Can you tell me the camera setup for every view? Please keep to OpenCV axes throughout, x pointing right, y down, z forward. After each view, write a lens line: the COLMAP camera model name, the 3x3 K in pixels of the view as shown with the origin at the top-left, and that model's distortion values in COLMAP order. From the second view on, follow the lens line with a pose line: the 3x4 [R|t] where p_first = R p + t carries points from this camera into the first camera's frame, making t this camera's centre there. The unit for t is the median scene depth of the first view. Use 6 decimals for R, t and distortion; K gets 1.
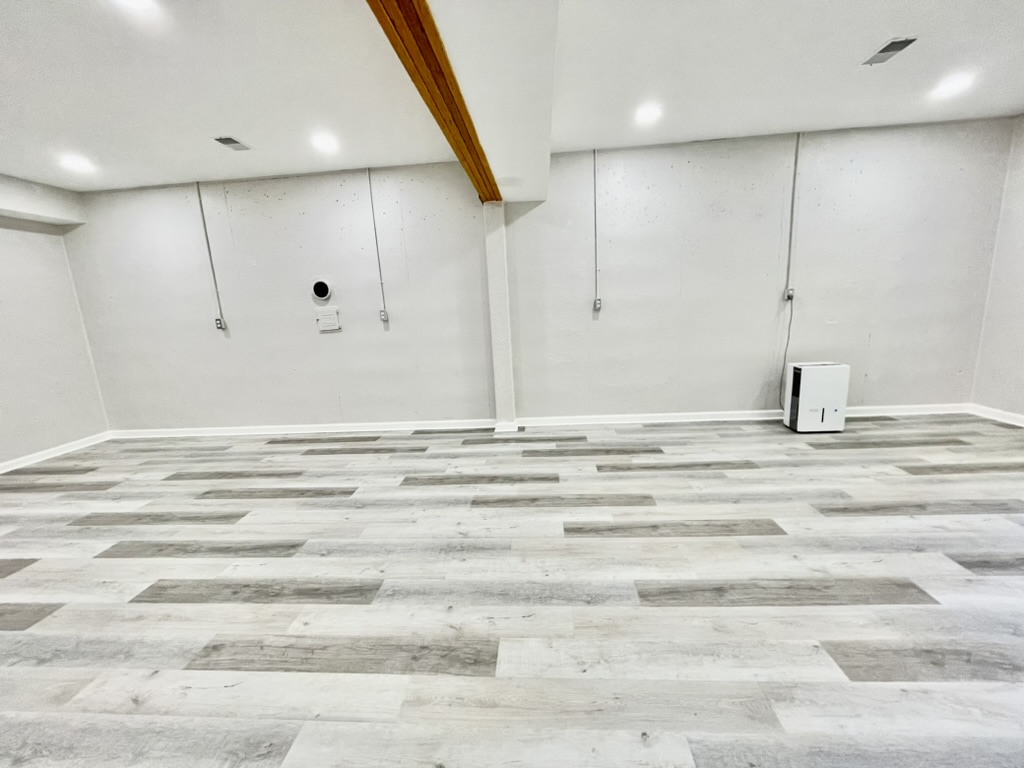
lens RADIAL K [[410.7, 0, 510.8], [0, 410.7, 385.6], [0, 0, 1]] dist [-0.002750, -0.000201]
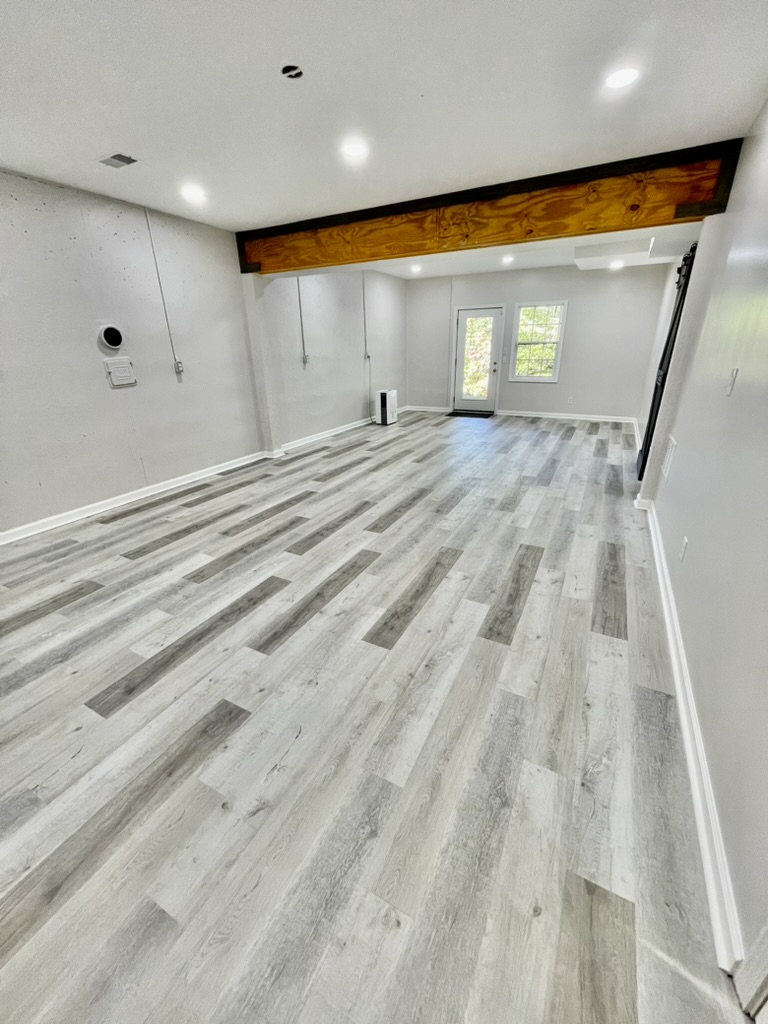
lens RADIAL K [[410.7, 0, 380.3], [0, 410.7, 516.7], [0, 0, 1]] dist [-0.002750, -0.000201]
pose [[0.413131, -0.312228, 0.855474, -1.543542], [0.178513, 0.948929, 0.260128, 0.010277], [-0.893004, 0.045246, 0.447769, 0.147184]]
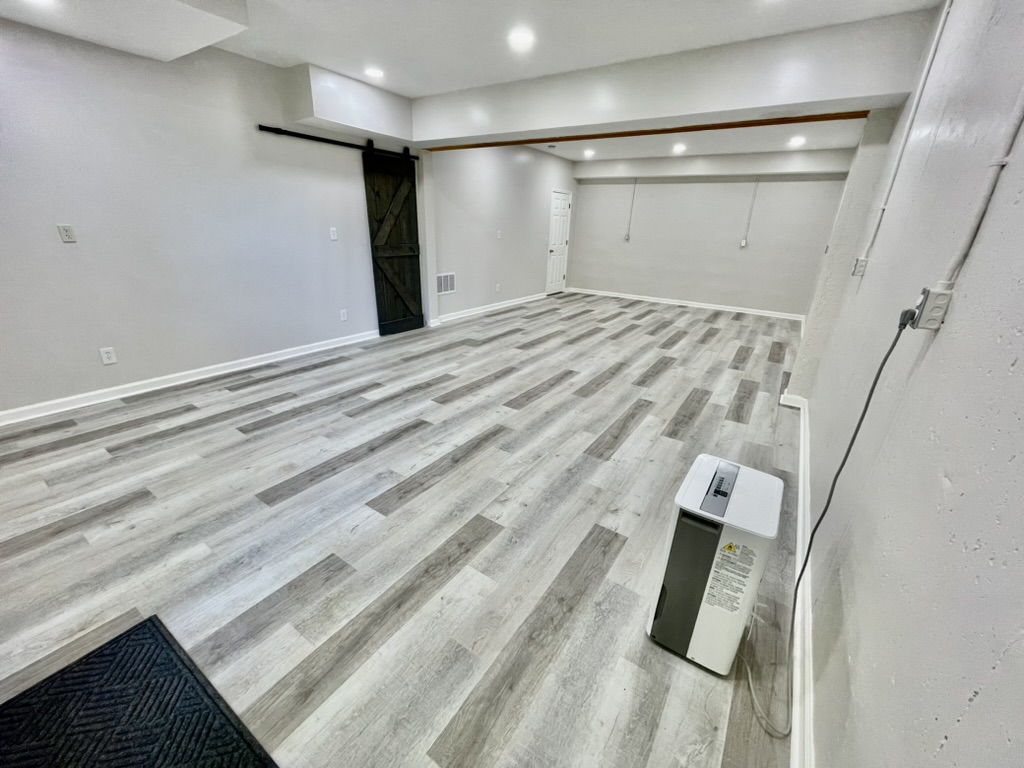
lens RADIAL K [[410.7, 0, 511.1], [0, 410.7, 386.3], [0, 0, 1]] dist [-0.002750, -0.000201]
pose [[-0.498550, 0.350763, -0.792725, 1.363699], [-0.178924, 0.853148, 0.490025, -0.339642], [0.848195, 0.386140, -0.362577, 1.144302]]
